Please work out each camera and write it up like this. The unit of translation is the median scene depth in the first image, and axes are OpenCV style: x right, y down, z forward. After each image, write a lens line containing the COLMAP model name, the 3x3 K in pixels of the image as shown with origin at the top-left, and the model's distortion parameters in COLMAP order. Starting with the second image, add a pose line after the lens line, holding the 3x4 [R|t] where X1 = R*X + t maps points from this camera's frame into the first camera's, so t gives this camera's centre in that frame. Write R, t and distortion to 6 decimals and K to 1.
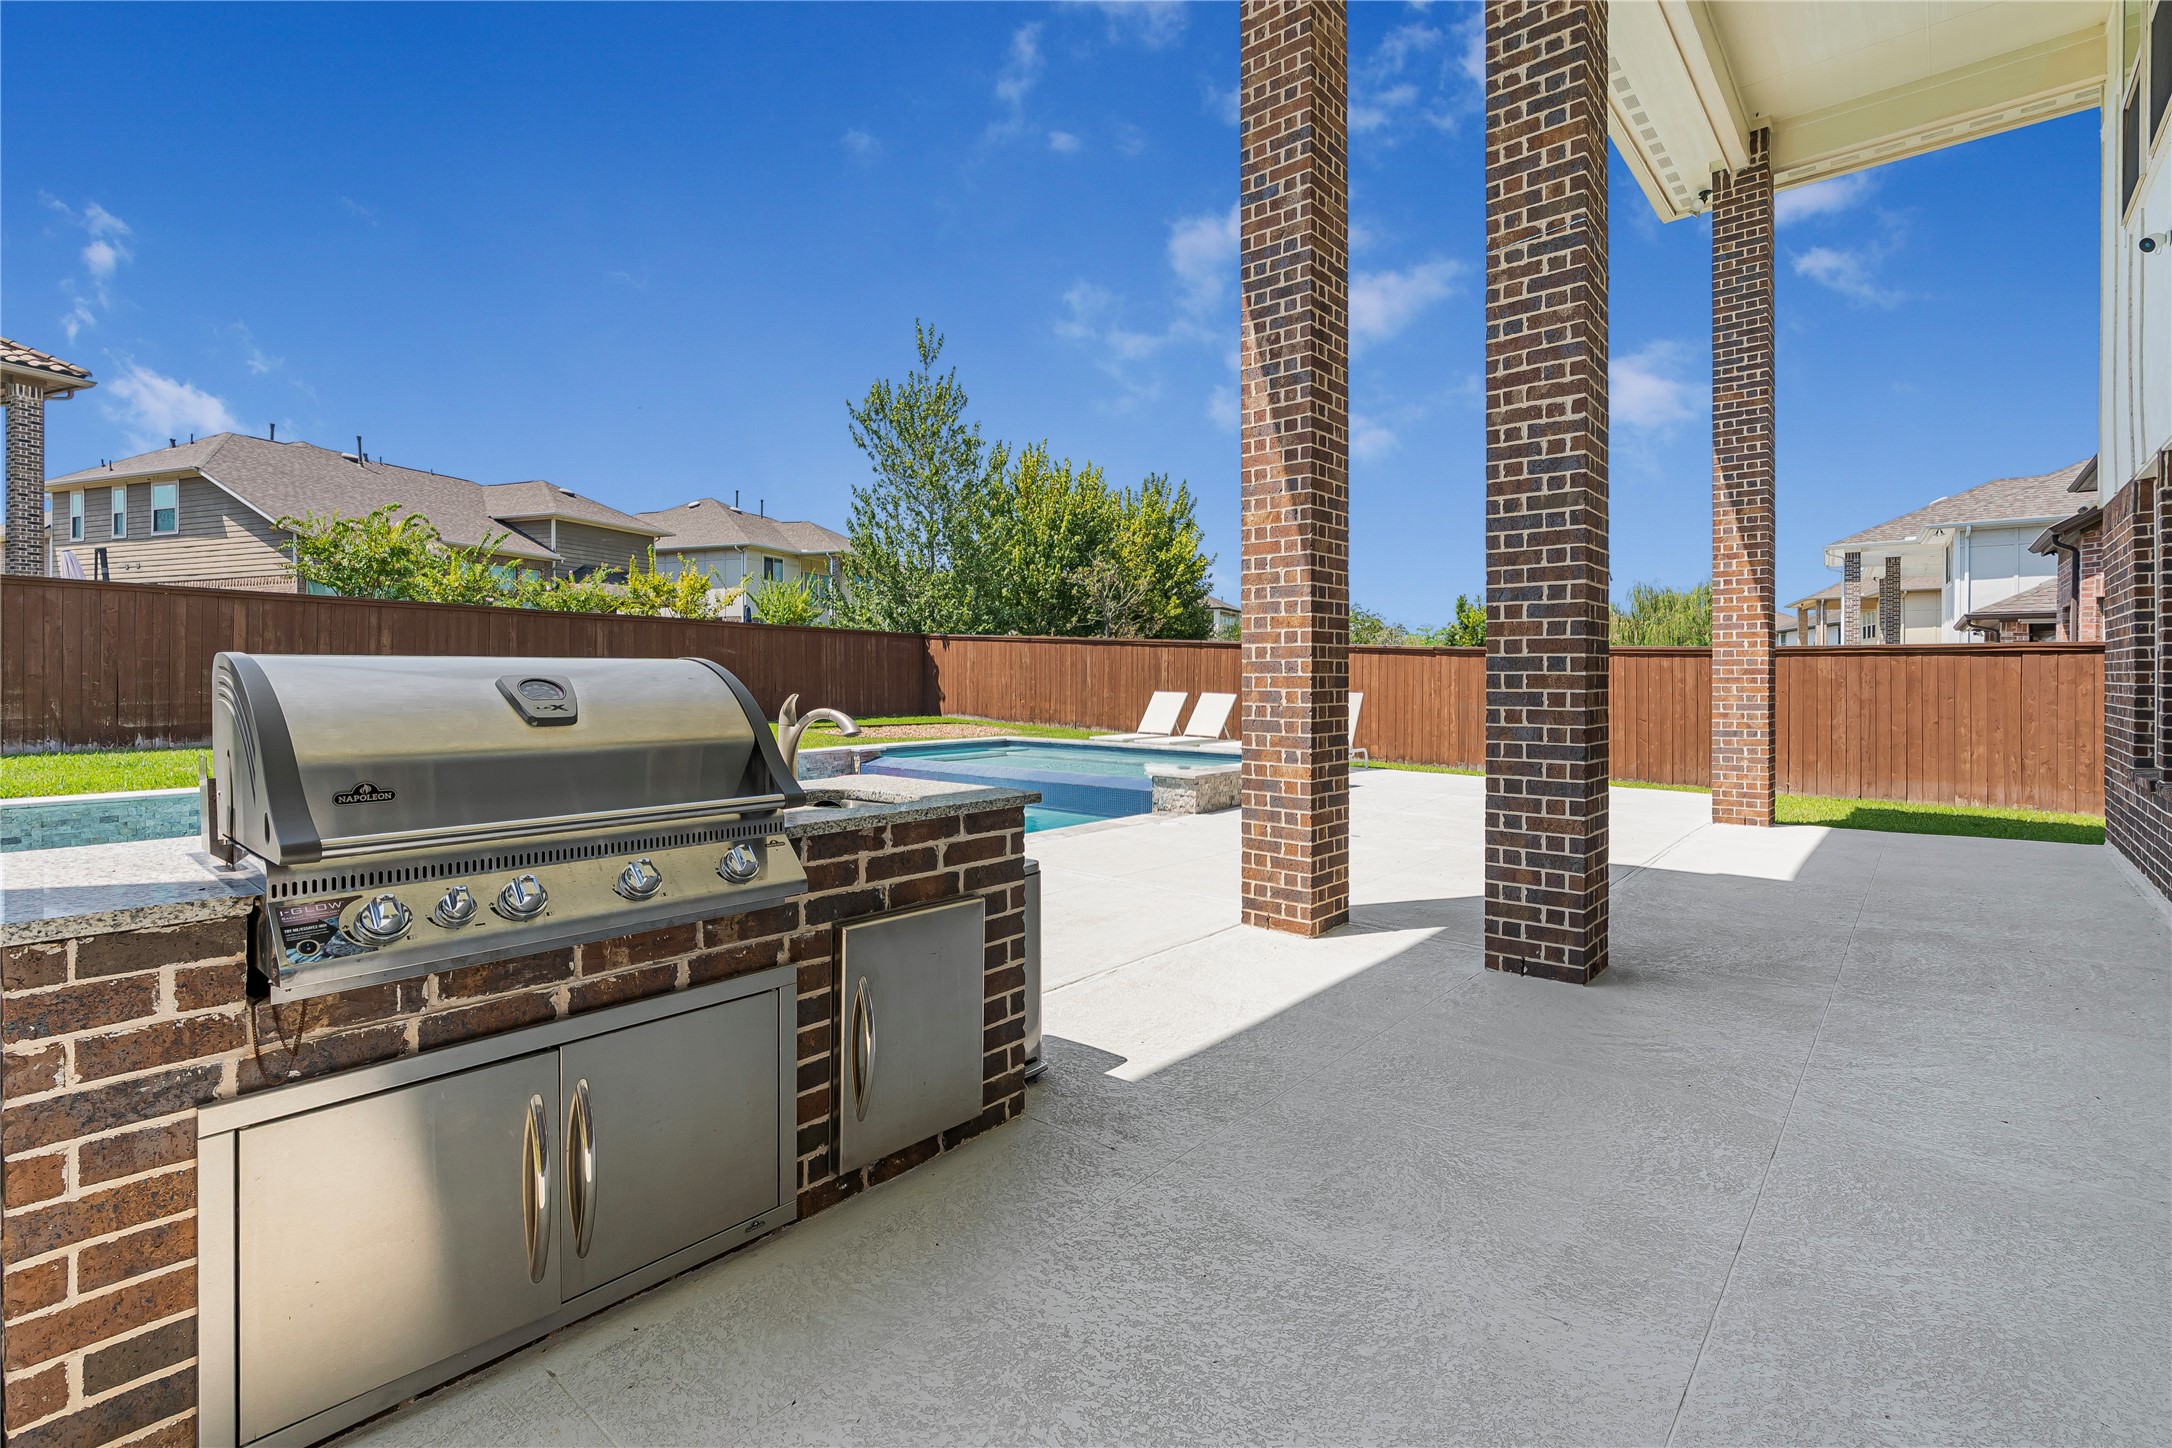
lens RADIAL K [[998.1, 0, 1085.2], [0, 998.1, 670.6], [0, 0, 1]] dist [-0.005738, -0.000138]
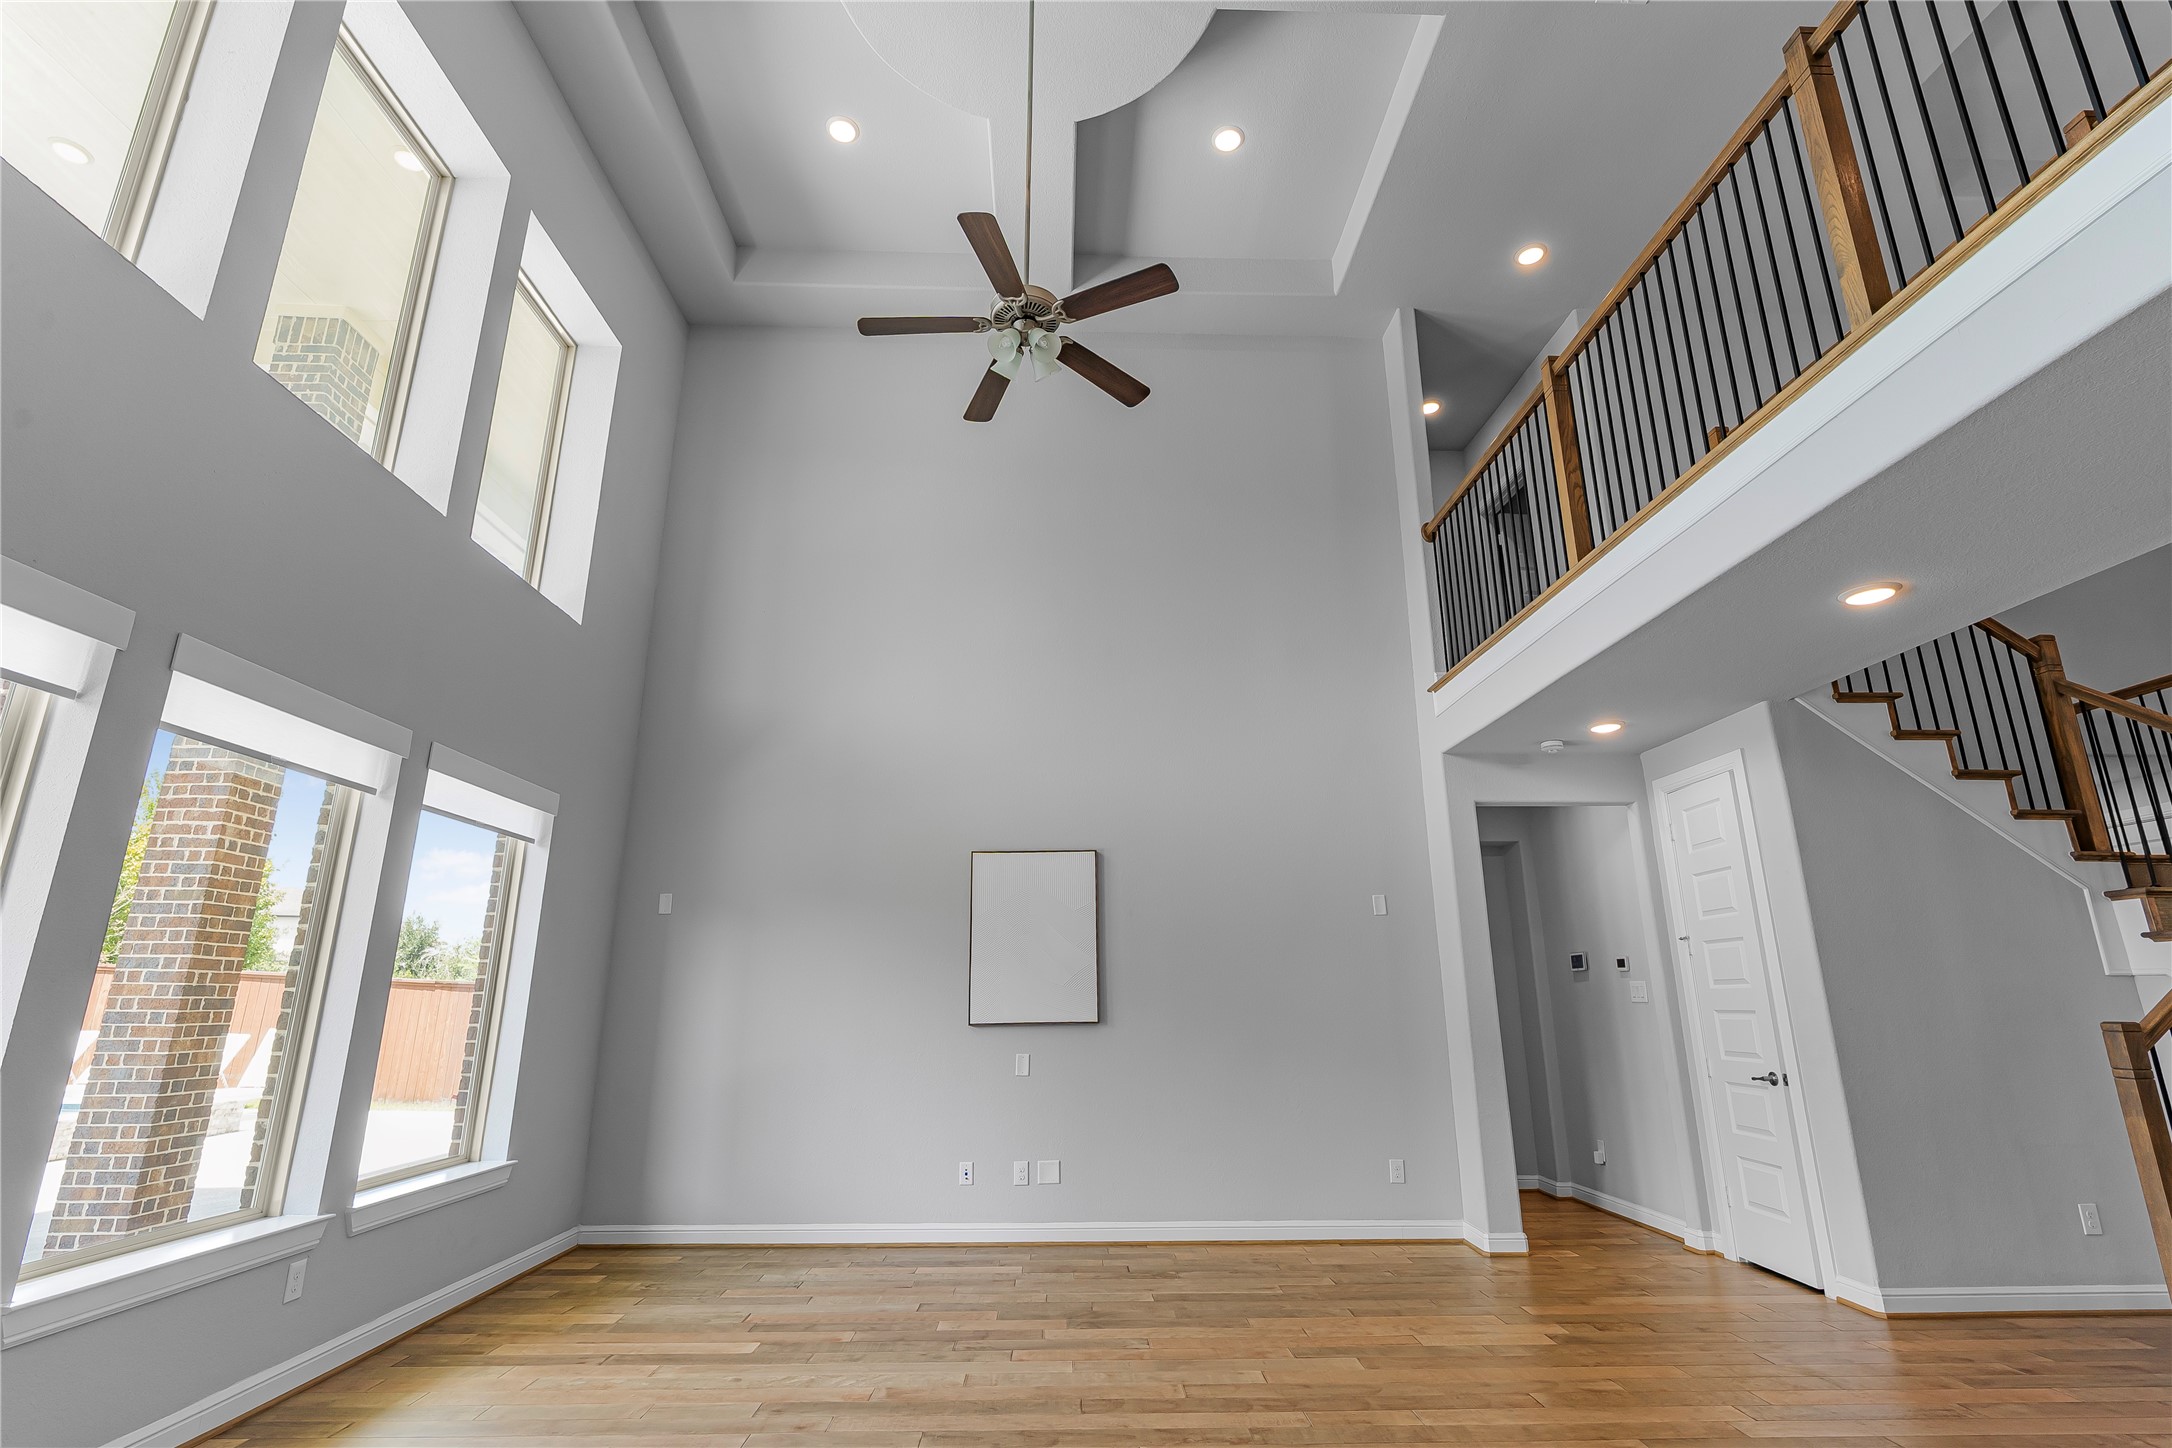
lens RADIAL K [[1004.4, 0, 1083.0], [0, 1004.4, 722.5], [0, 0, 1]] dist [-0.019328, 0.009447]
pose [[0.736666, 0.183035, 0.651016, 0.446267], [-0.005189, 0.964177, -0.265209, -0.041305], [-0.676237, 0.191992, 0.711226, -0.871092]]
